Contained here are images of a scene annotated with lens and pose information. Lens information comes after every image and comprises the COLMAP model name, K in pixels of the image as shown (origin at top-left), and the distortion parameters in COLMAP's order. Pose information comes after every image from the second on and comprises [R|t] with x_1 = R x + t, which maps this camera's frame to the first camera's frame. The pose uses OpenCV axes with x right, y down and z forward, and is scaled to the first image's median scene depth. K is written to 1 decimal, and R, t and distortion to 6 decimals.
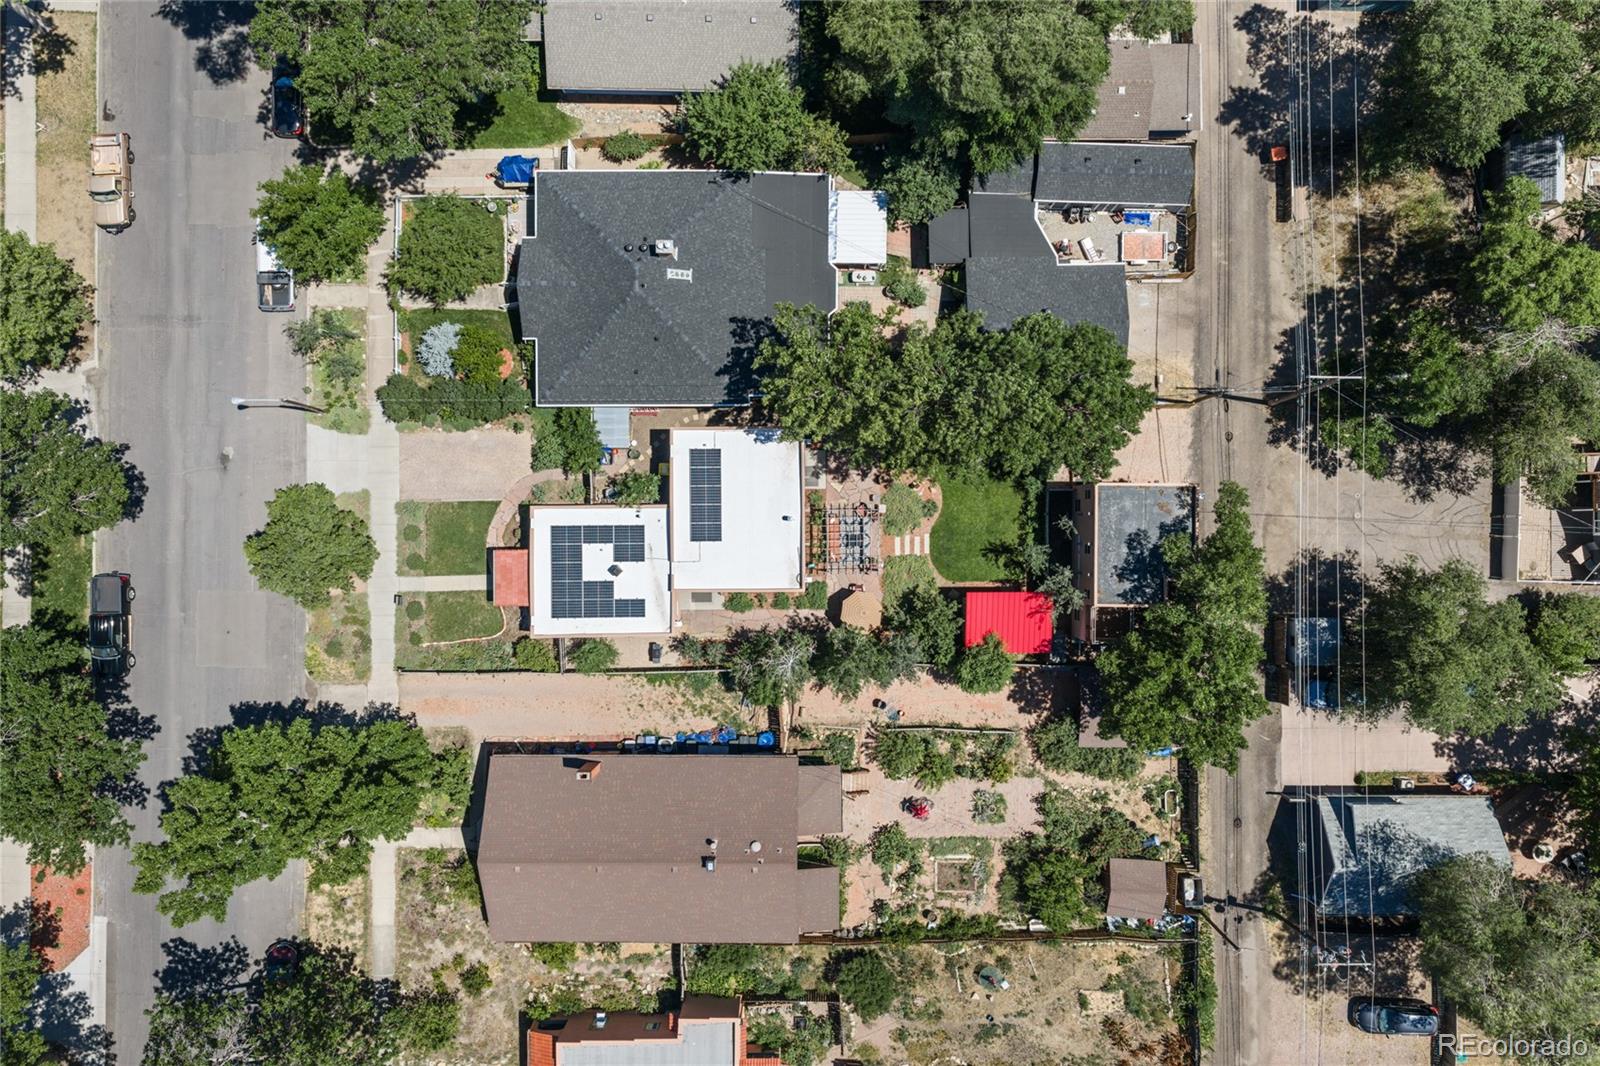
lens RADIAL K [[1330.0, 0, 798.4], [0, 1330.0, 532.3], [0, 0, 1]] dist [-0.006265, -0.002064]
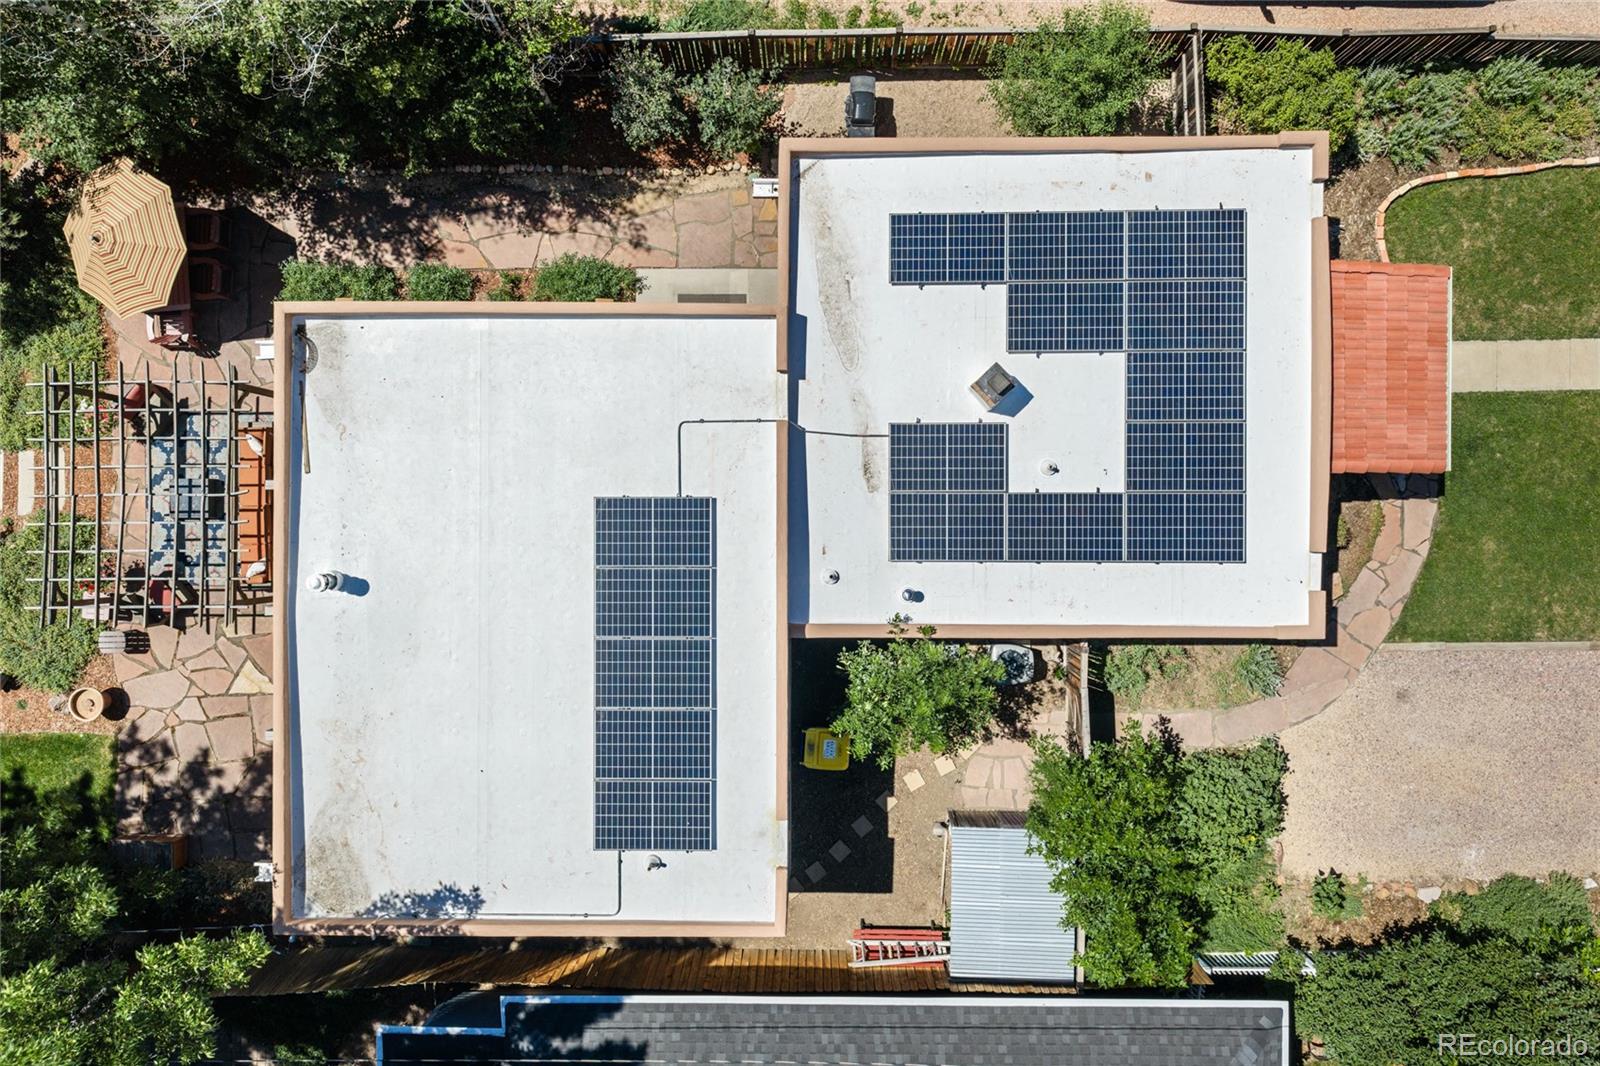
lens RADIAL K [[1330.0, 0, 797.6], [0, 1330.0, 533.4], [0, 0, 1]] dist [-0.006265, -0.002064]
pose [[-0.999963, -0.004388, 0.007336, -0.099030], [0.004357, -0.999982, -0.004242, 0.001150], [0.007354, -0.004210, 0.999964, 0.733890]]
